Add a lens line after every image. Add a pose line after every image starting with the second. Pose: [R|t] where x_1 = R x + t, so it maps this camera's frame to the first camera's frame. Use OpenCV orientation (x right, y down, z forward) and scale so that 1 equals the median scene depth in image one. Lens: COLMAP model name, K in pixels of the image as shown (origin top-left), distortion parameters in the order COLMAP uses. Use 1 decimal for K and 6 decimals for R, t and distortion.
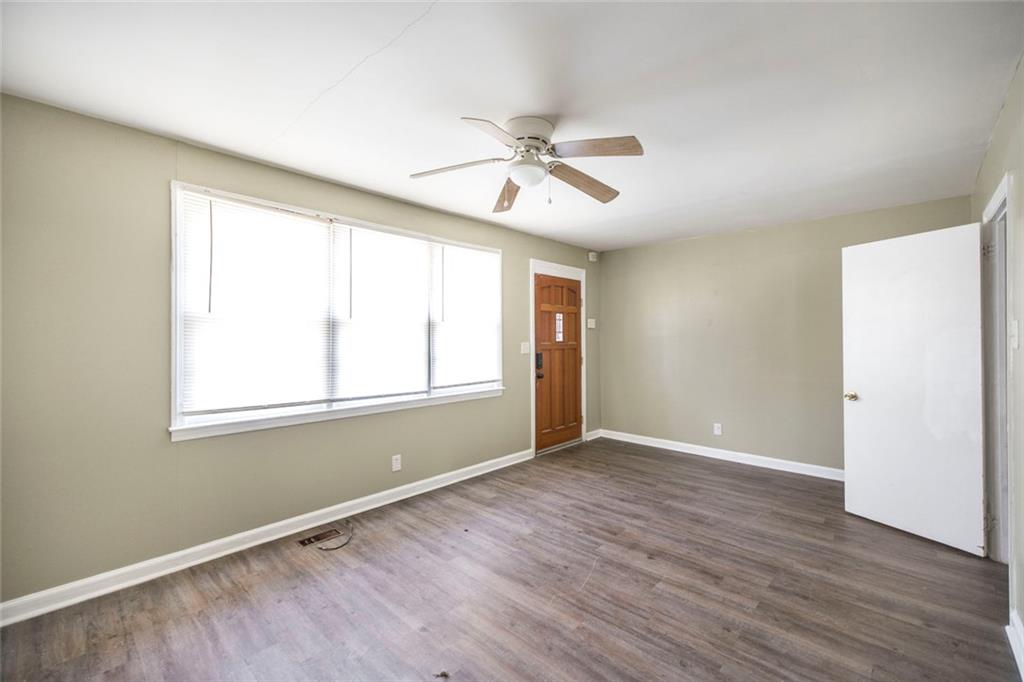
lens RADIAL K [[439.9, 0, 533.5], [0, 439.9, 332.4], [0, 0, 1]] dist [0.002147, -0.000267]
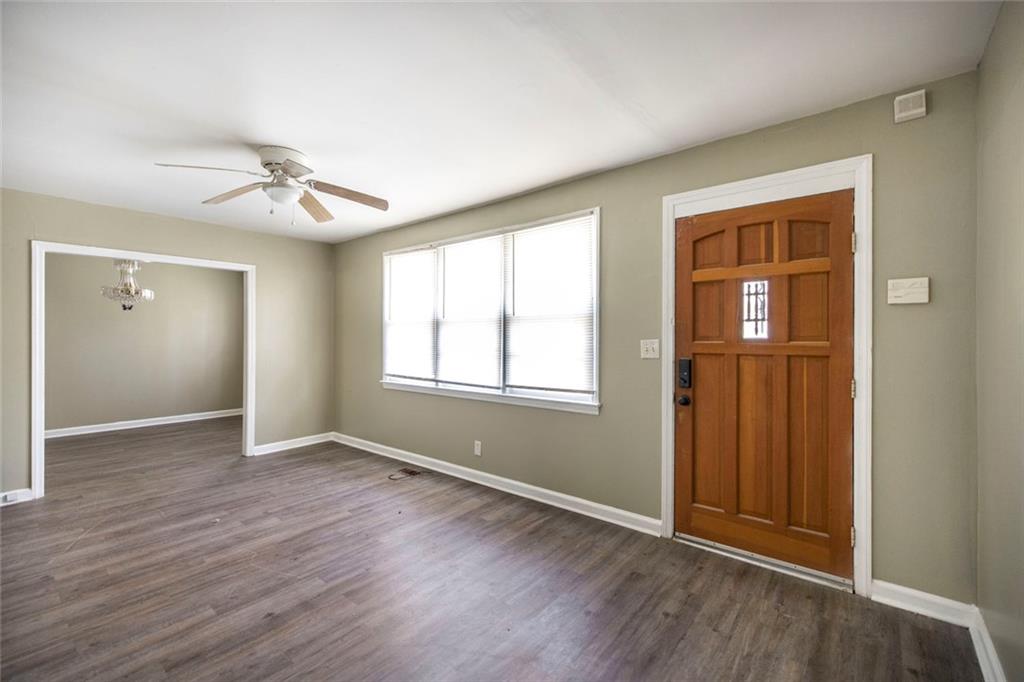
lens RADIAL K [[439.9, 0, 502.9], [0, 439.9, 333.9], [0, 0, 1]] dist [0.002147, -0.000267]
pose [[0.011190, -0.005646, -0.999921, 0.793908], [0.014137, 0.999885, -0.005487, 0.020126], [0.999837, -0.014074, 0.011268, 1.066895]]
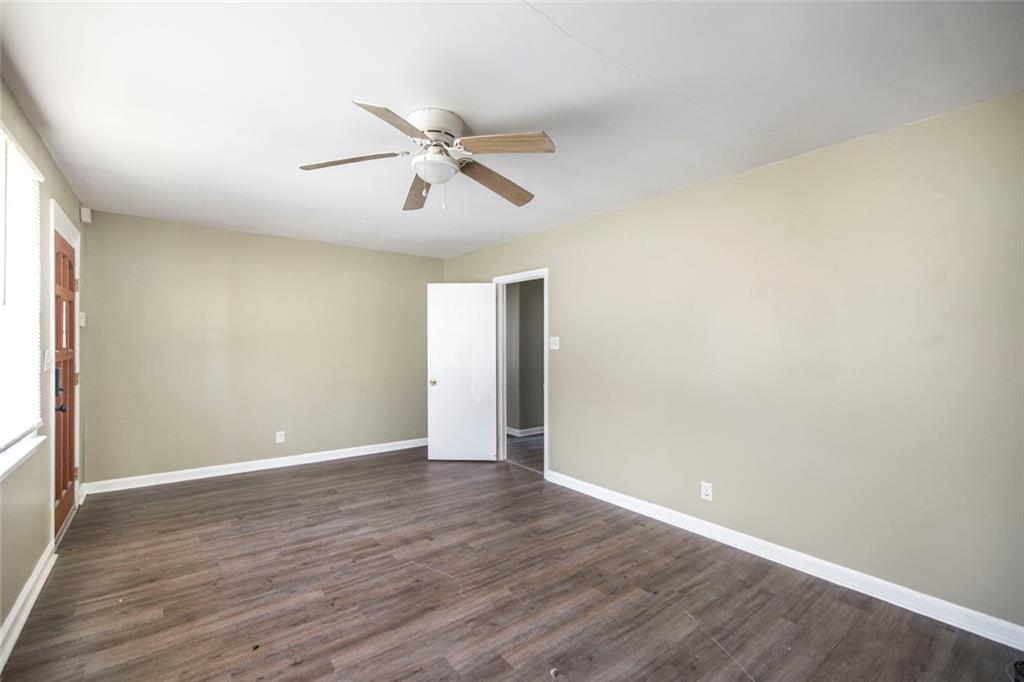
lens RADIAL K [[439.9, 0, 508.8], [0, 439.9, 343.0], [0, 0, 1]] dist [0.002147, -0.000267]
pose [[0.184312, 0.003506, 0.982862, -0.605783], [-0.017735, 0.999843, -0.000241, 0.007359], [-0.982708, -0.017387, 0.184345, 0.459809]]
